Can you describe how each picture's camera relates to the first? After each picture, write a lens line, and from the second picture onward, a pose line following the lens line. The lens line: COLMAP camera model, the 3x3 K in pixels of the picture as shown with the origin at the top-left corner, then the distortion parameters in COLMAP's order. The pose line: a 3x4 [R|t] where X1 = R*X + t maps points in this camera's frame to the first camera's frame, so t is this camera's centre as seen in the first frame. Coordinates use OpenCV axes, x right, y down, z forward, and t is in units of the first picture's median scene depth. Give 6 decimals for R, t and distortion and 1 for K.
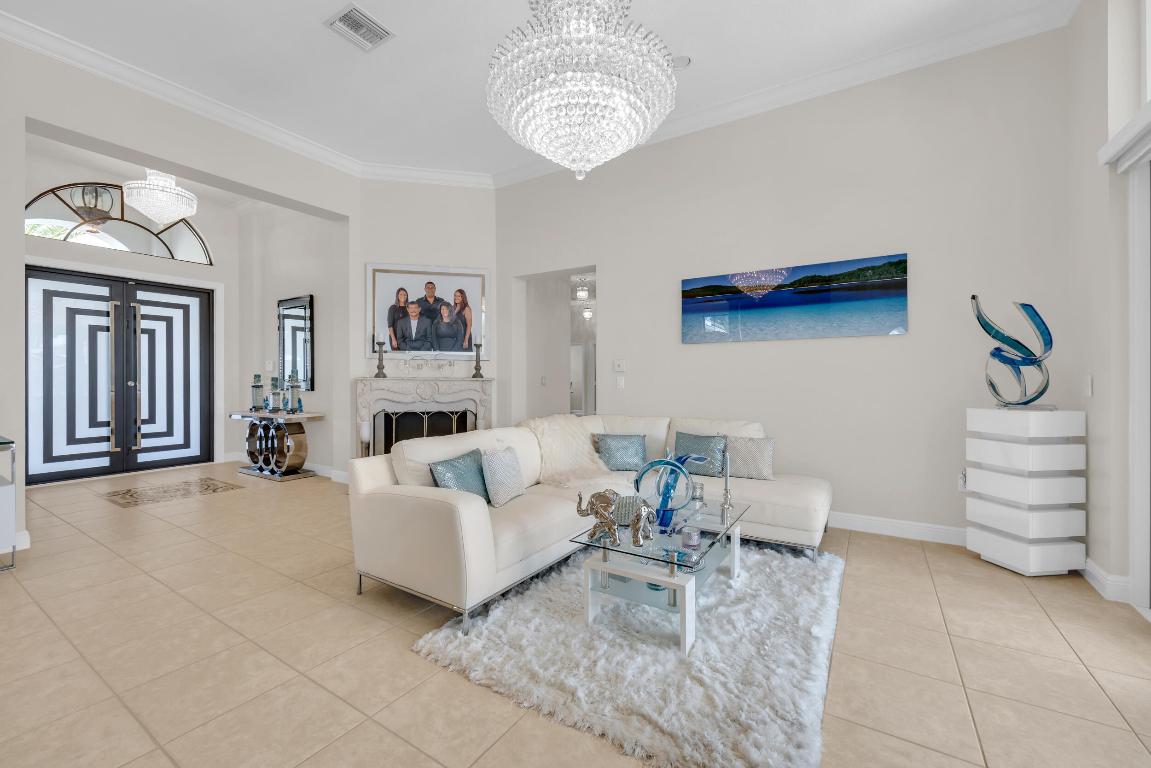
lens RADIAL K [[471.1, 0, 572.1], [0, 471.1, 380.0], [0, 0, 1]] dist [-0.003462, 0.000413]
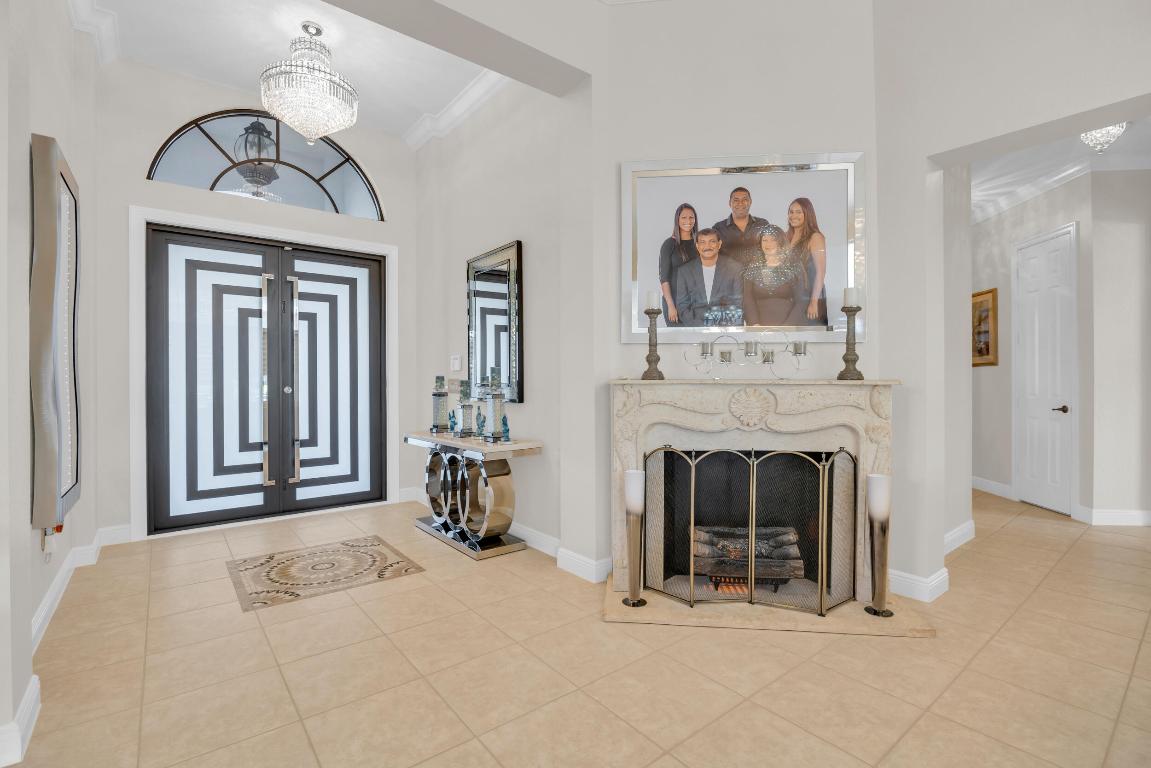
lens RADIAL K [[521.5, 0, 573.9], [0, 521.5, 384.8], [0, 0, 1]] dist [-0.030175, -0.000039]
pose [[0.946488, -0.001139, -0.322738, -0.293102], [0.002388, 0.999991, 0.003475, -0.001678], [0.322732, -0.004060, 0.946482, 0.424775]]
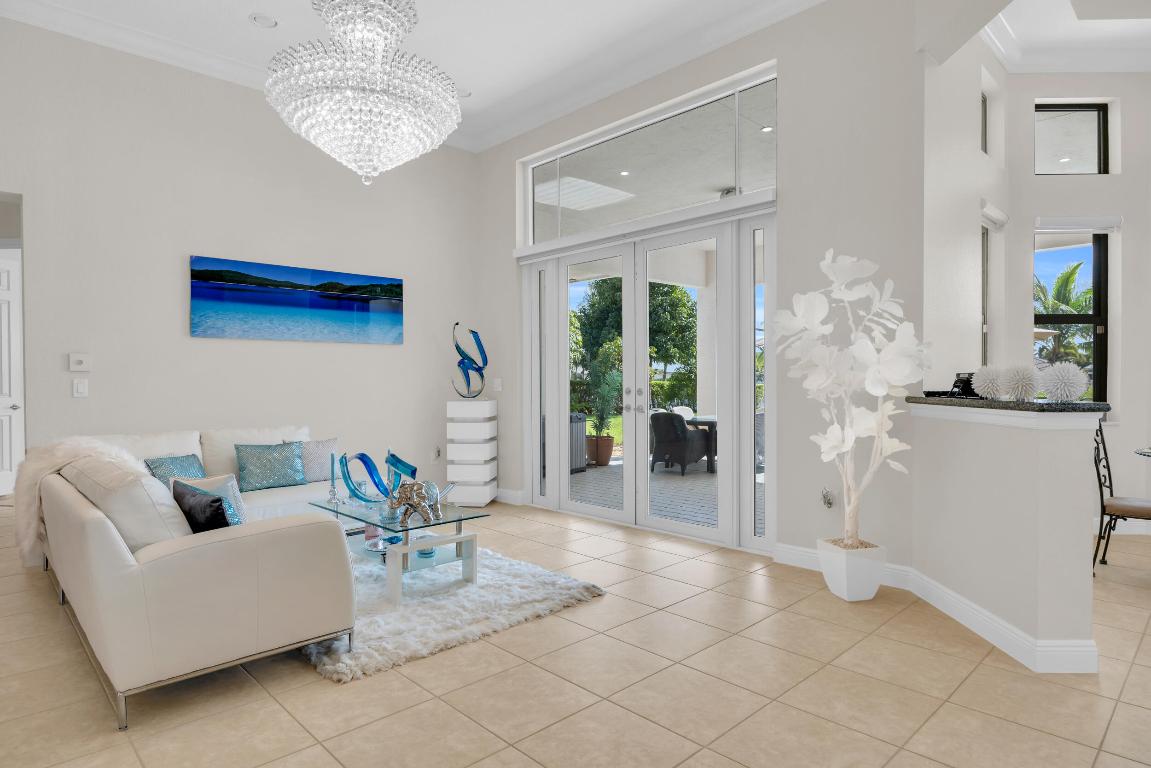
lens RADIAL K [[658.3, 0, 572.3], [0, 658.3, 379.2], [0, 0, 1]] dist [-0.003736, -0.000764]
pose [[0.231752, -0.002916, 0.972771, -0.551477], [0.002467, 0.999994, 0.002410, -0.006046], [-0.972772, 0.001841, 0.231758, 0.102248]]
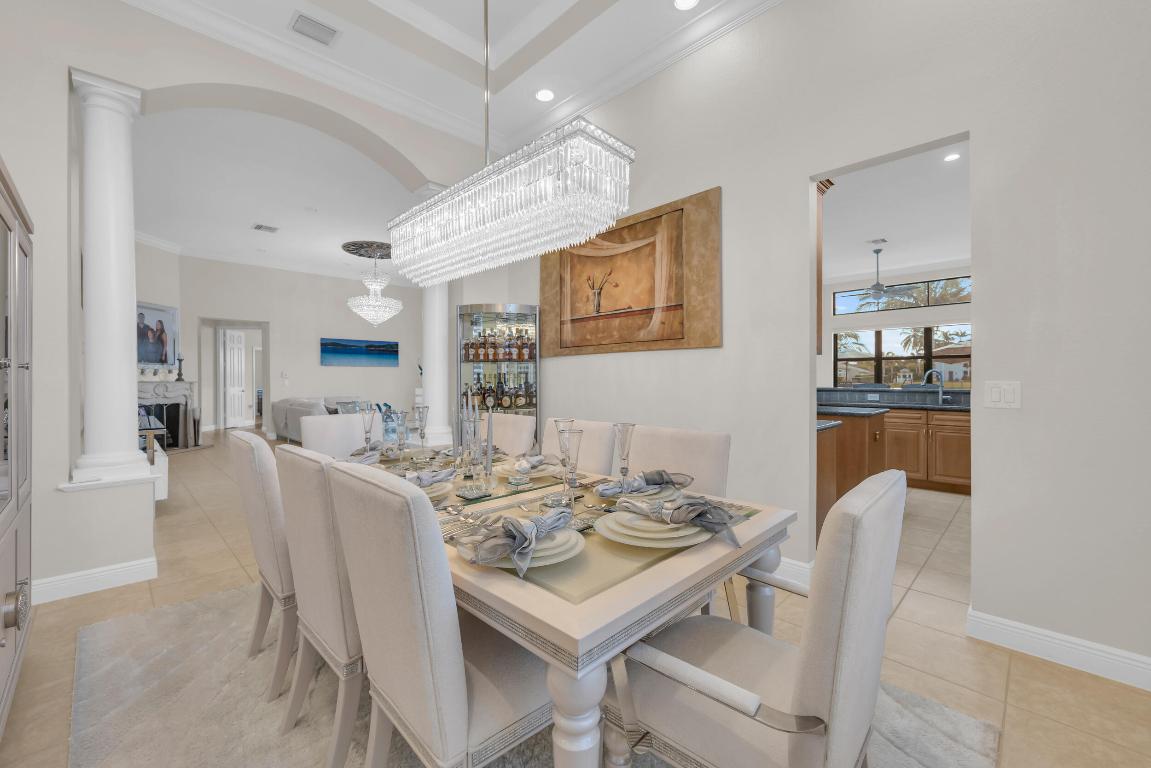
lens RADIAL K [[471.1, 0, 579.2], [0, 471.1, 380.8], [0, 0, 1]] dist [-0.003462, 0.000413]
pose [[0.212369, -0.006611, 0.977167, -1.406144], [0.003913, 0.999975, 0.005915, -0.009232], [-0.977182, 0.002567, 0.212389, -0.582740]]
